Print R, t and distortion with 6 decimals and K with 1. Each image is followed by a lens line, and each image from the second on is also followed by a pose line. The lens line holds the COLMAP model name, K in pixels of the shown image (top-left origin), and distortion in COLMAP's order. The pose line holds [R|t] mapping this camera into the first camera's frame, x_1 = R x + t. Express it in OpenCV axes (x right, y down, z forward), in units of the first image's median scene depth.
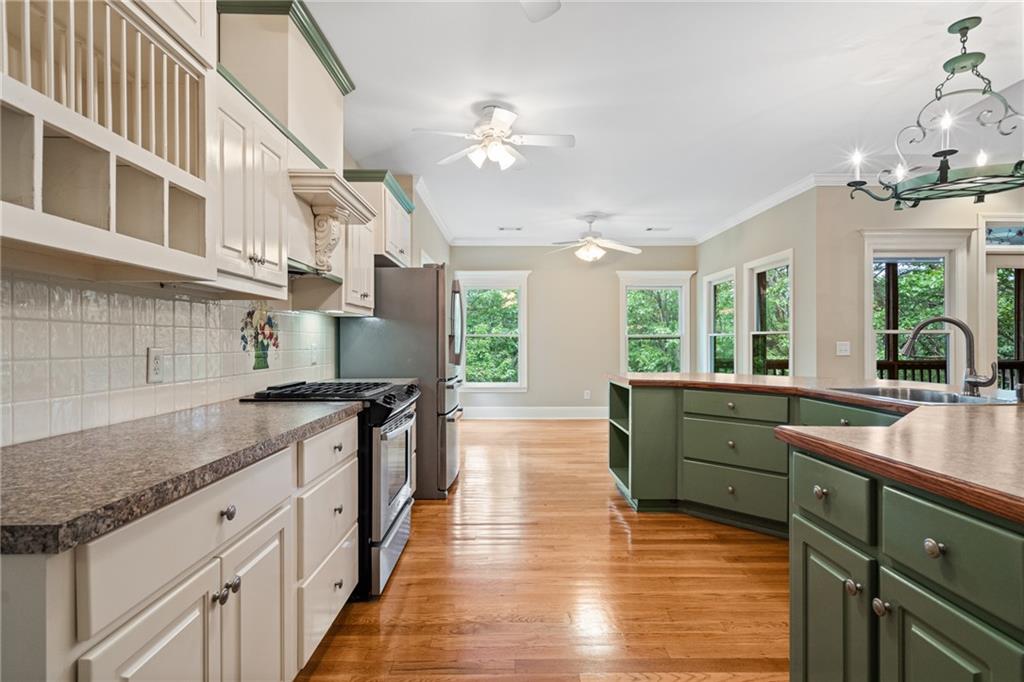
lens RADIAL K [[516.9, 0, 512.0], [0, 516.9, 341.0], [0, 0, 1]] dist [0.003063, 0.001653]
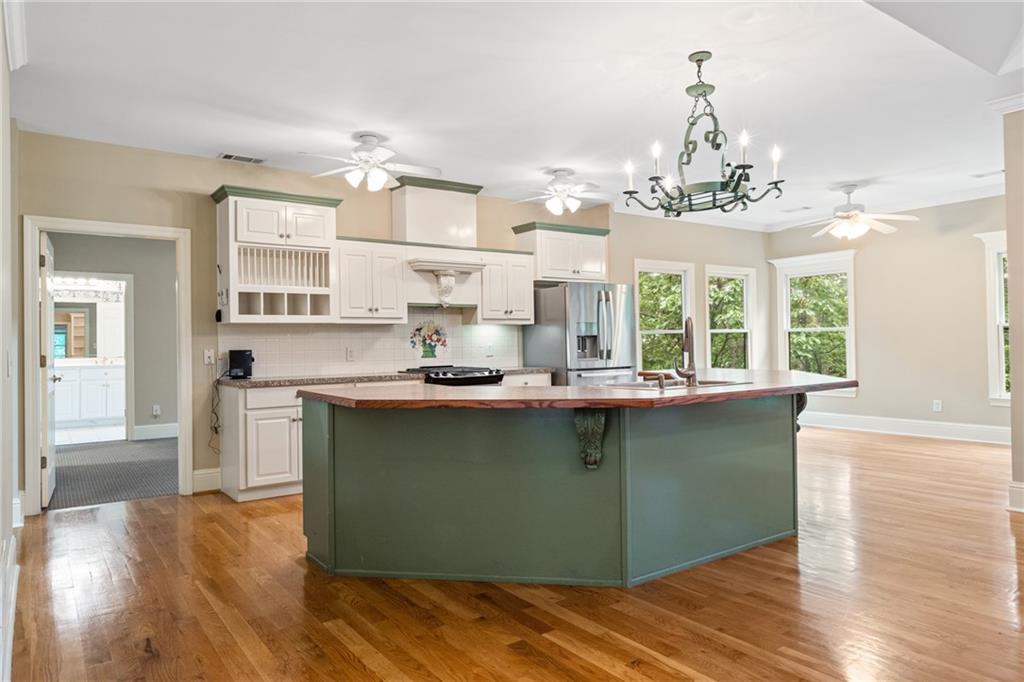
lens RADIAL K [[665.7, 0, 512.0], [0, 665.7, 341.0], [0, 0, 1]] dist [0.002120, 0.000382]
pose [[0.572669, -0.008386, -0.819744, 1.343382], [0.018160, 0.999832, 0.002458, -0.006802], [0.819586, -0.016295, 0.572725, -0.121561]]
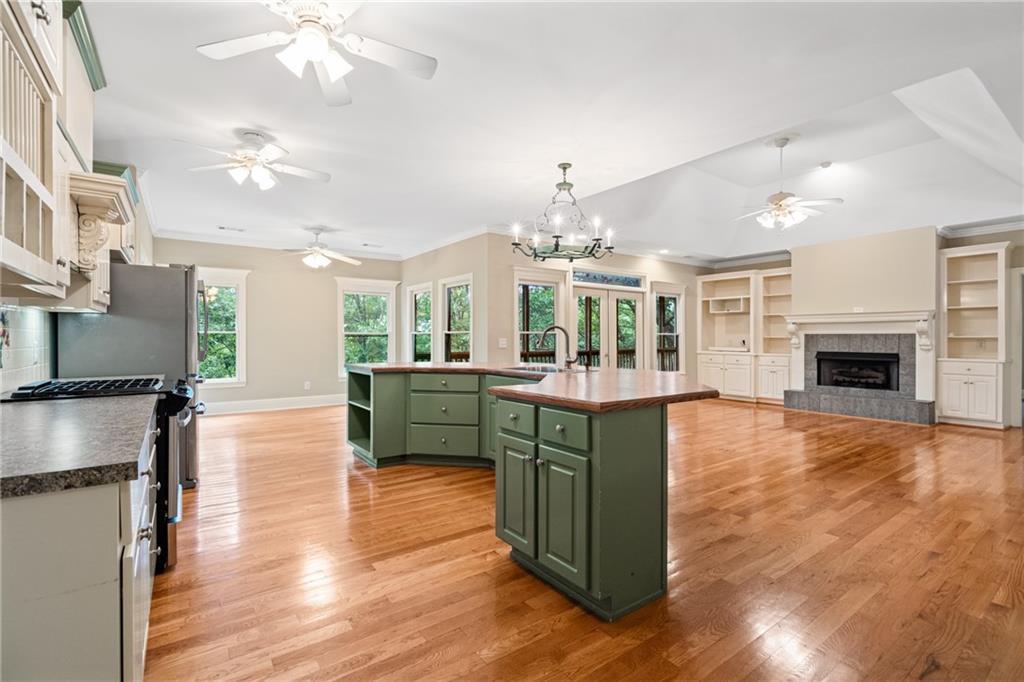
lens RADIAL K [[465.0, 0, 511.2], [0, 465.0, 337.3], [0, 0, 1]] dist [-0.001219, -0.000086]
pose [[0.818652, 0.001528, 0.574288, -0.163446], [-0.002179, 0.999998, 0.000445, -0.004580], [-0.574286, -0.001616, 0.818653, -0.170062]]
